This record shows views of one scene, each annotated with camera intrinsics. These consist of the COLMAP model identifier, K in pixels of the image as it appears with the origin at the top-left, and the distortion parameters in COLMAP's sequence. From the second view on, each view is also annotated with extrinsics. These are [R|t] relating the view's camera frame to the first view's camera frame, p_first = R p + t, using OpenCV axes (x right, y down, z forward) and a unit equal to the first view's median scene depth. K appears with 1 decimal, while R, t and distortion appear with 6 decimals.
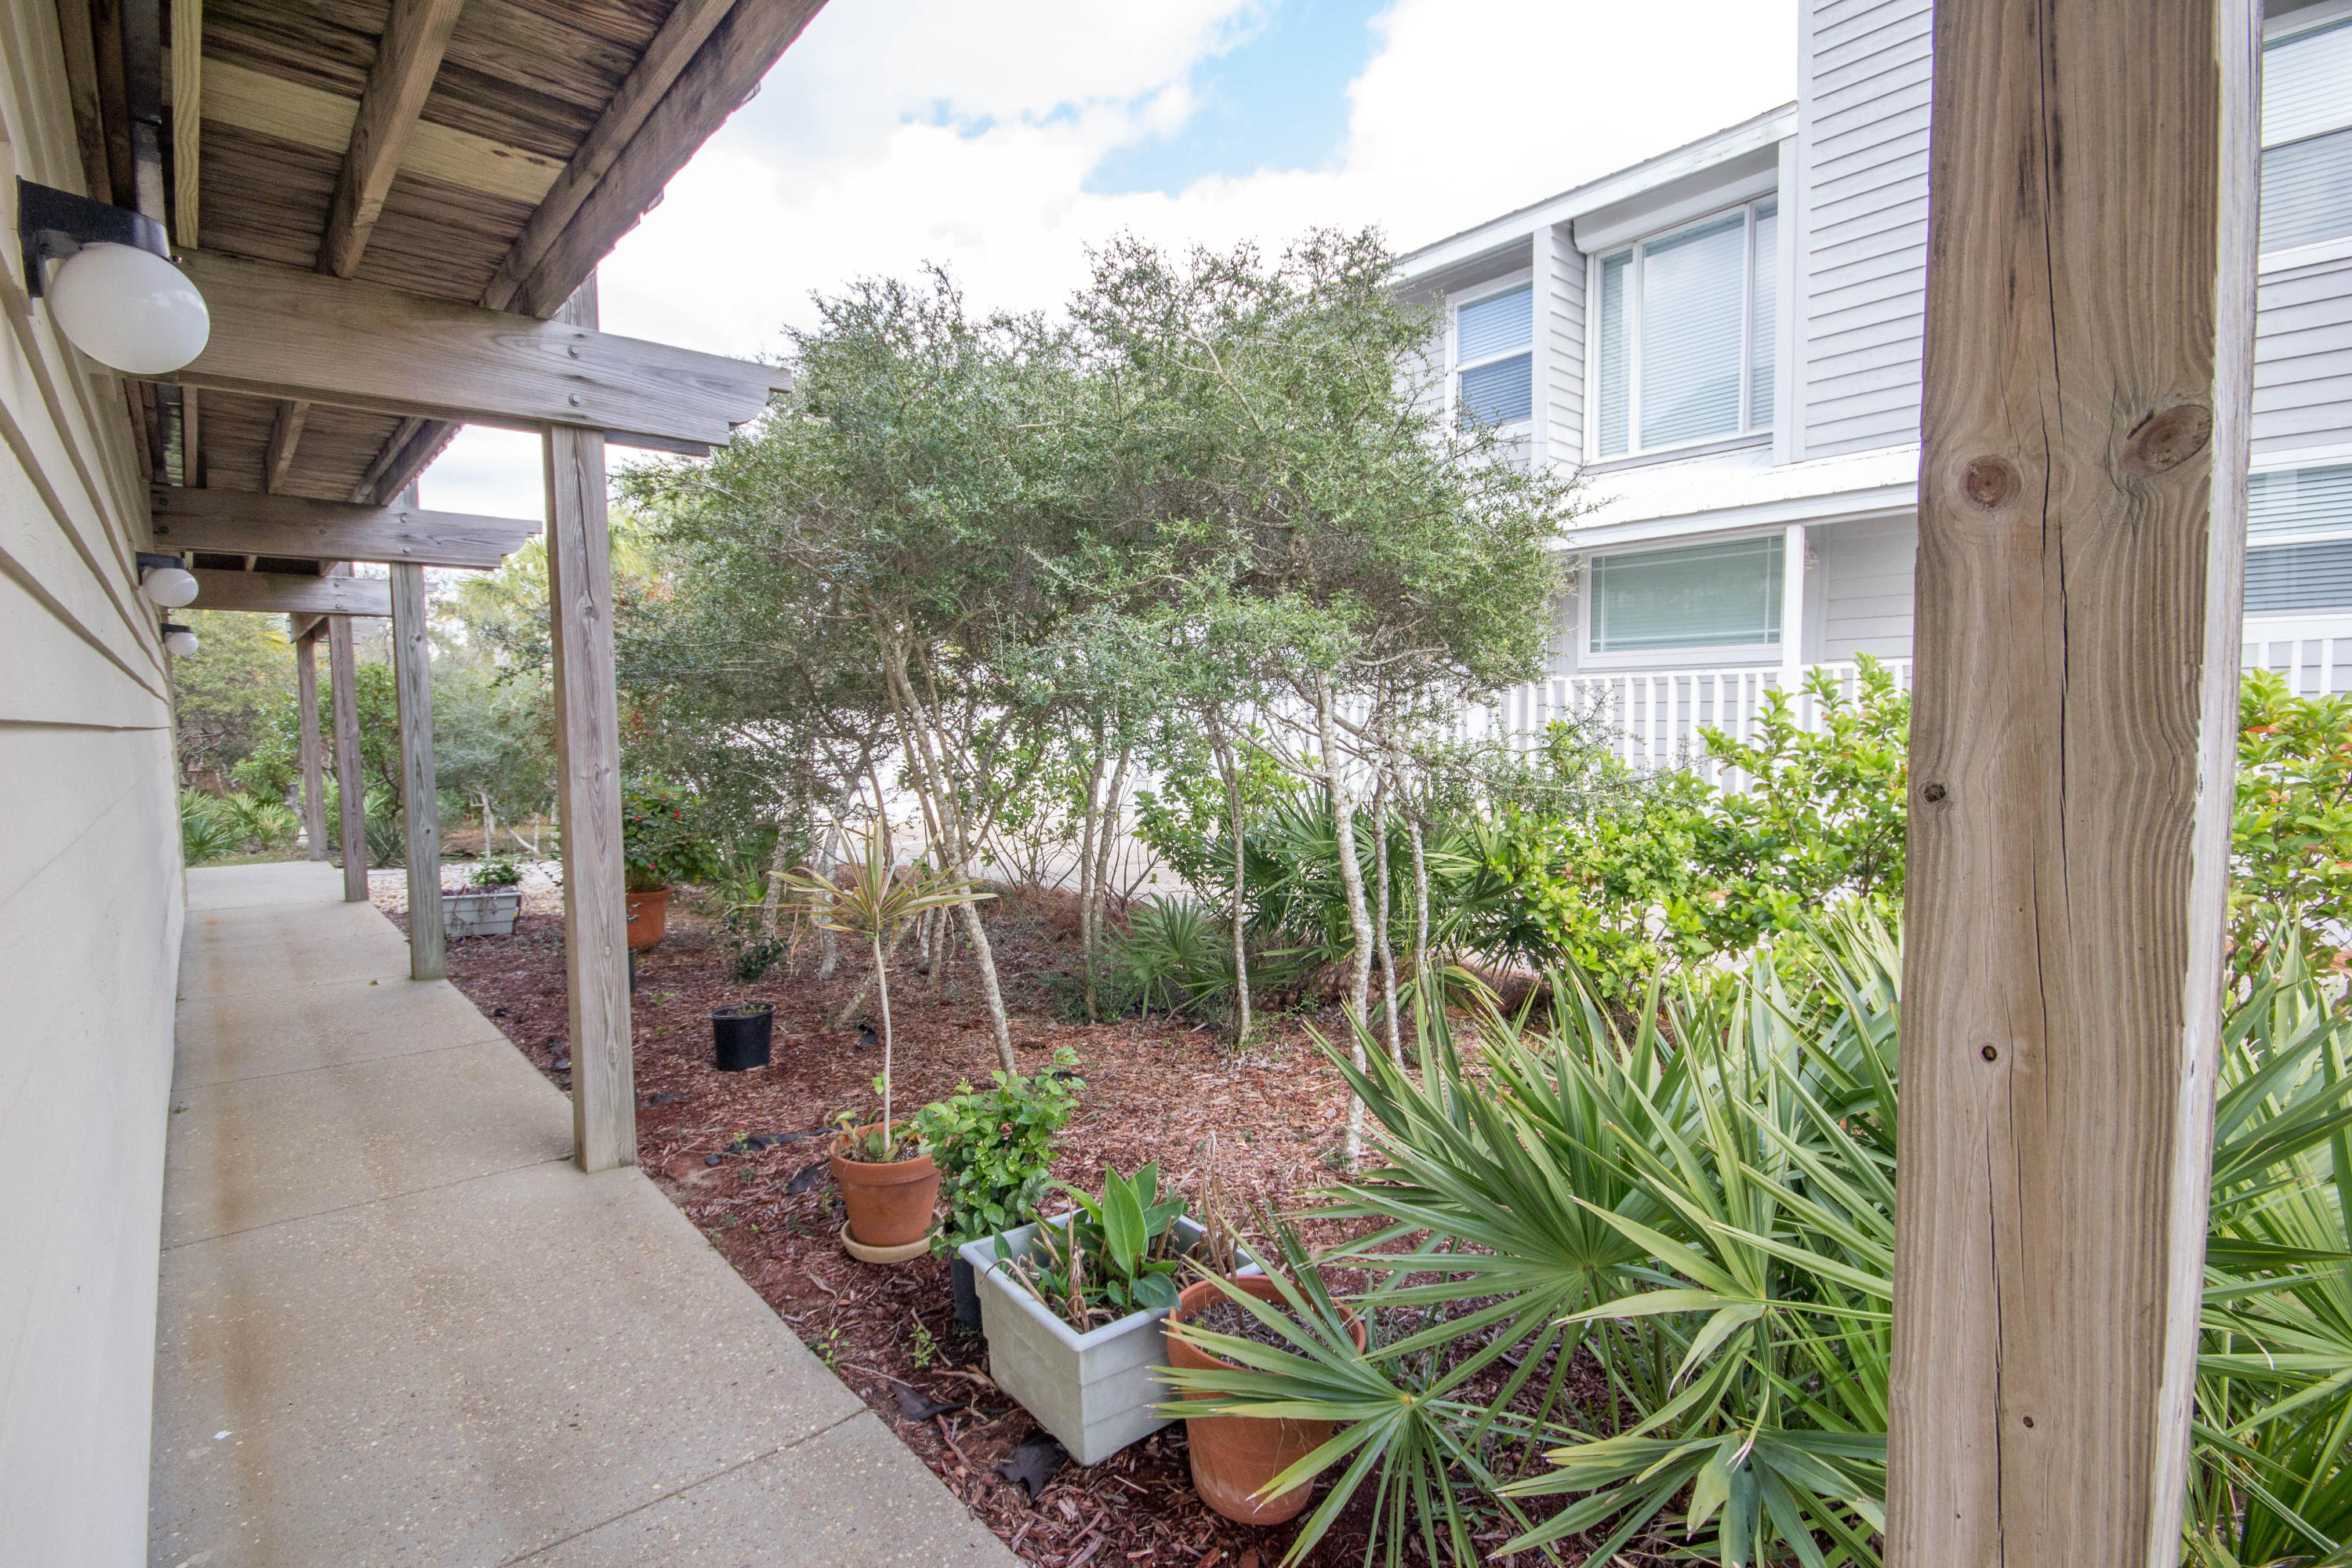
lens RADIAL K [[1067.6, 0, 1268.6], [0, 1067.6, 784.3], [0, 0, 1]] dist [-0.000171, 0.000329]
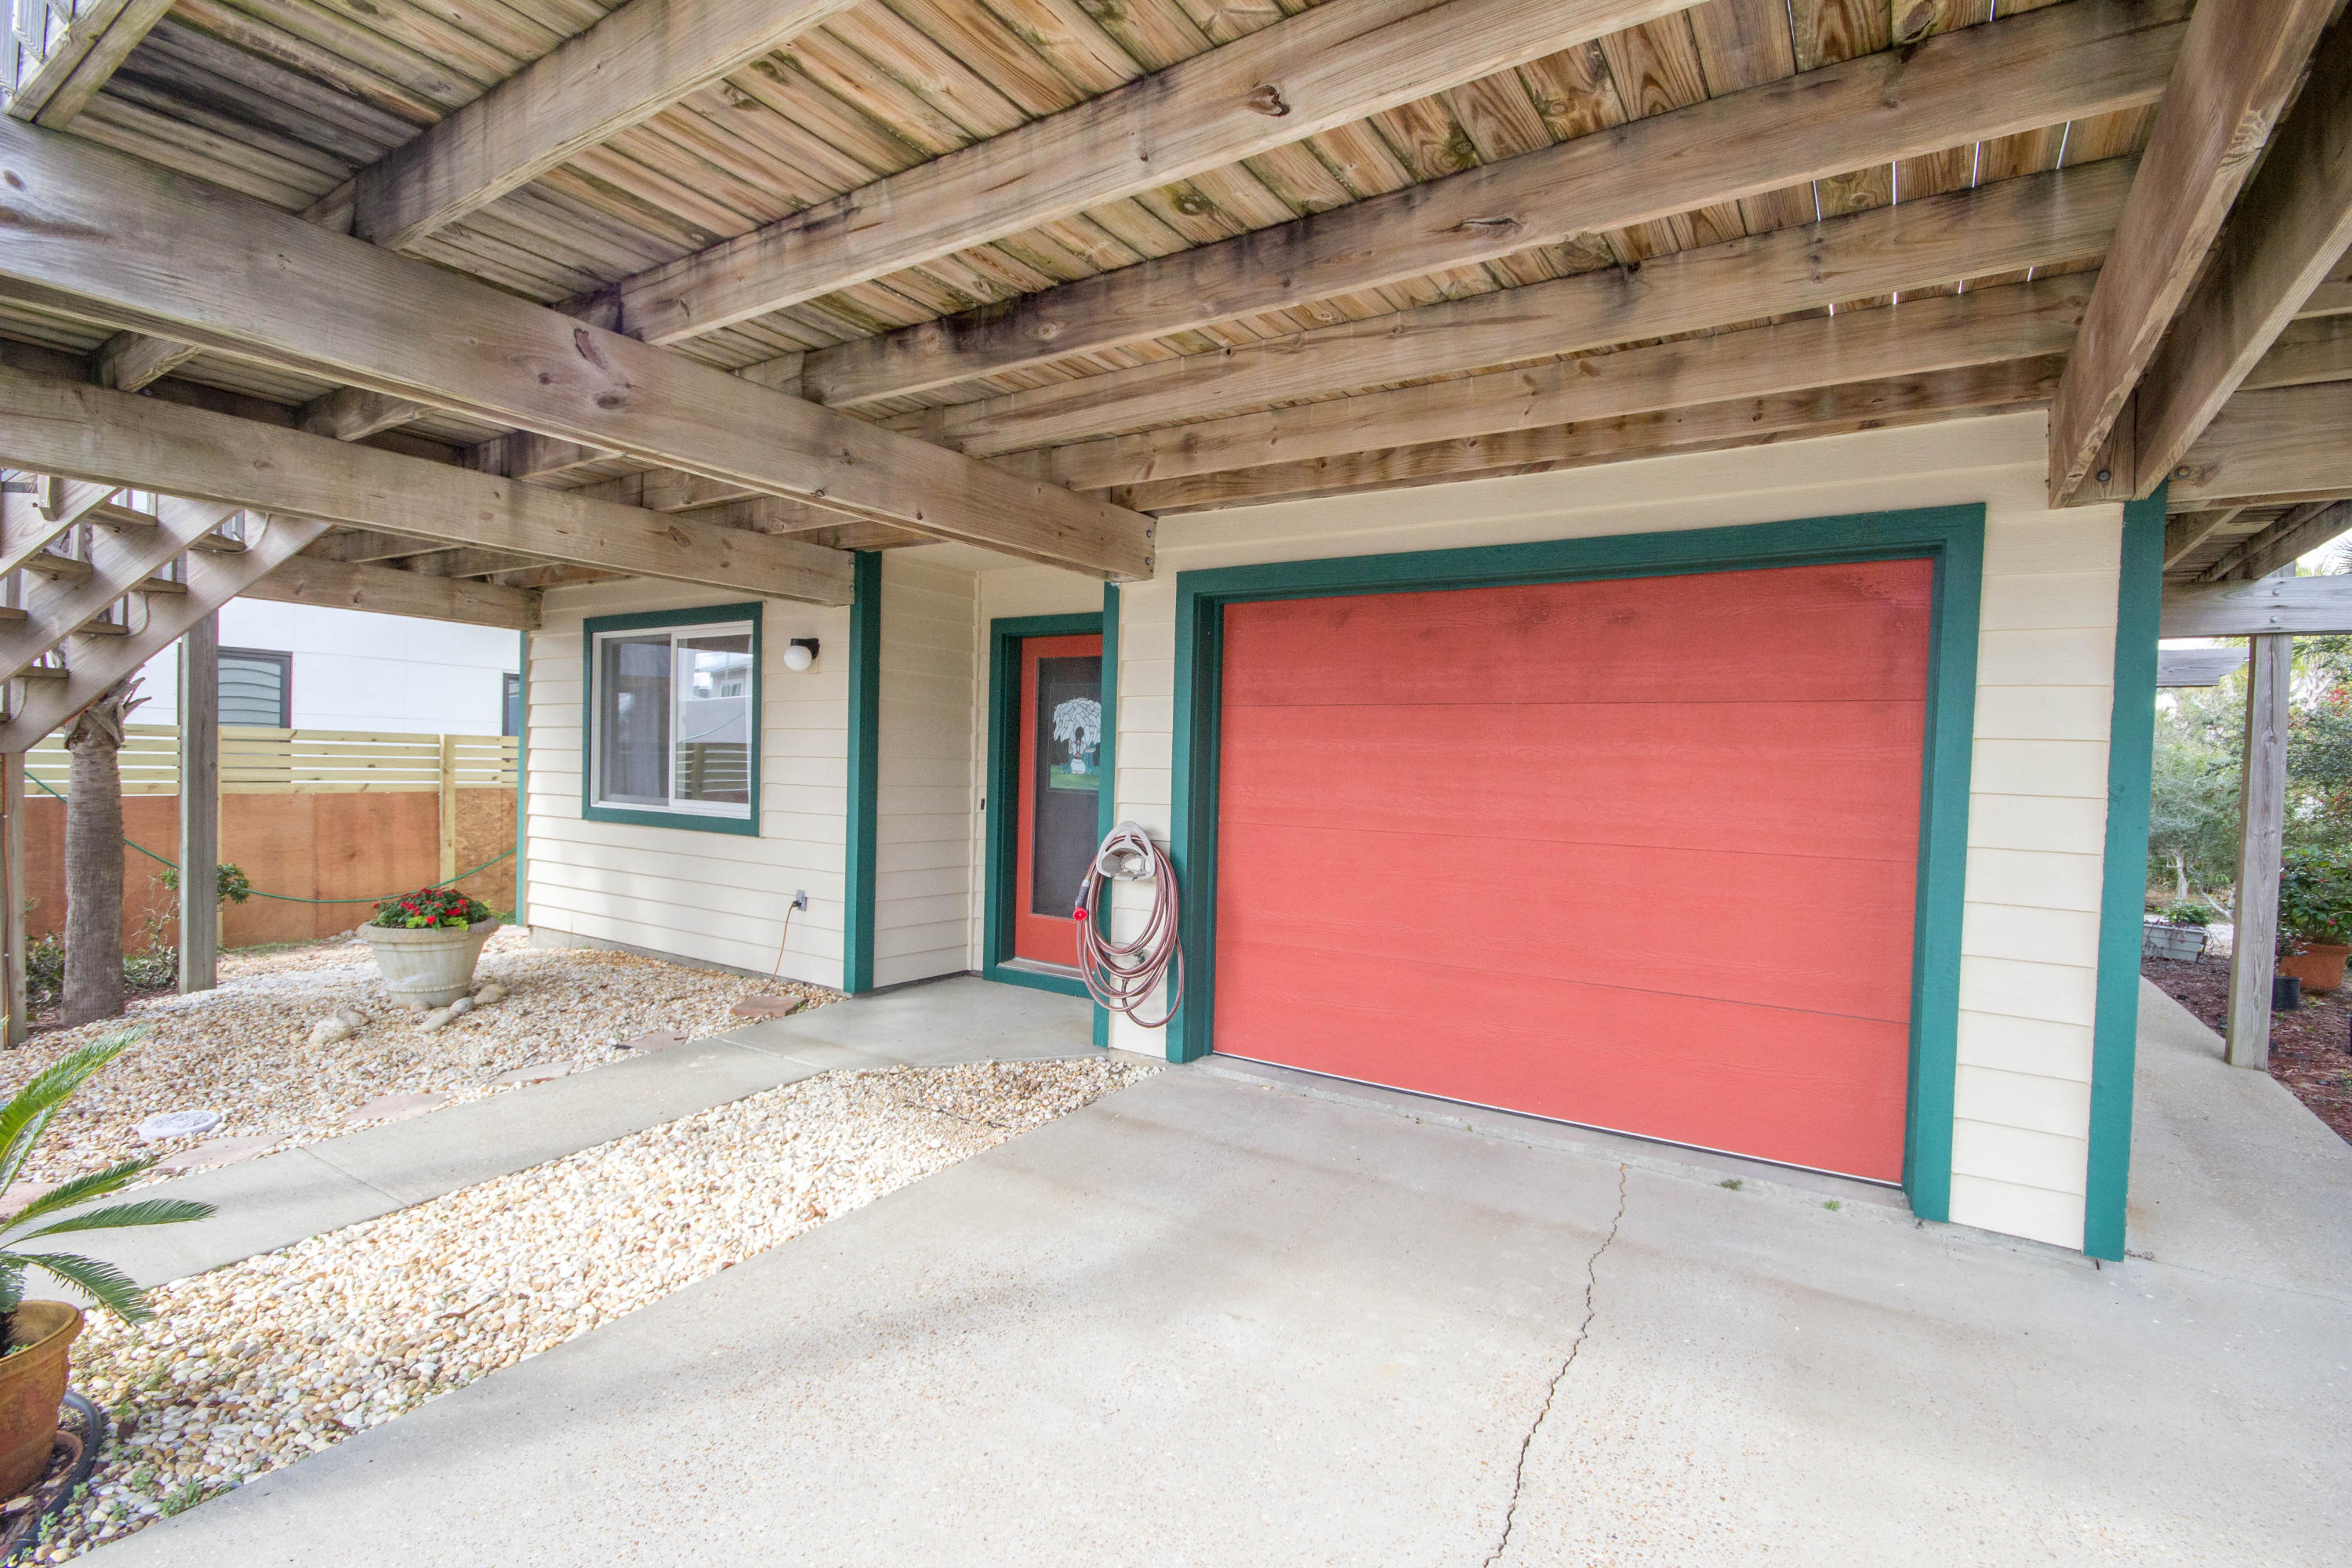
lens RADIAL K [[1086.5, 0, 1179.9], [0, 1086.5, 794.6], [0, 0, 1]] dist [-0.002506, -0.001487]
pose [[0.189568, 0.041447, -0.980992, 0.705236], [-0.091243, 0.995529, 0.024429, 0.042372], [0.977619, 0.084877, 0.192502, -0.990426]]
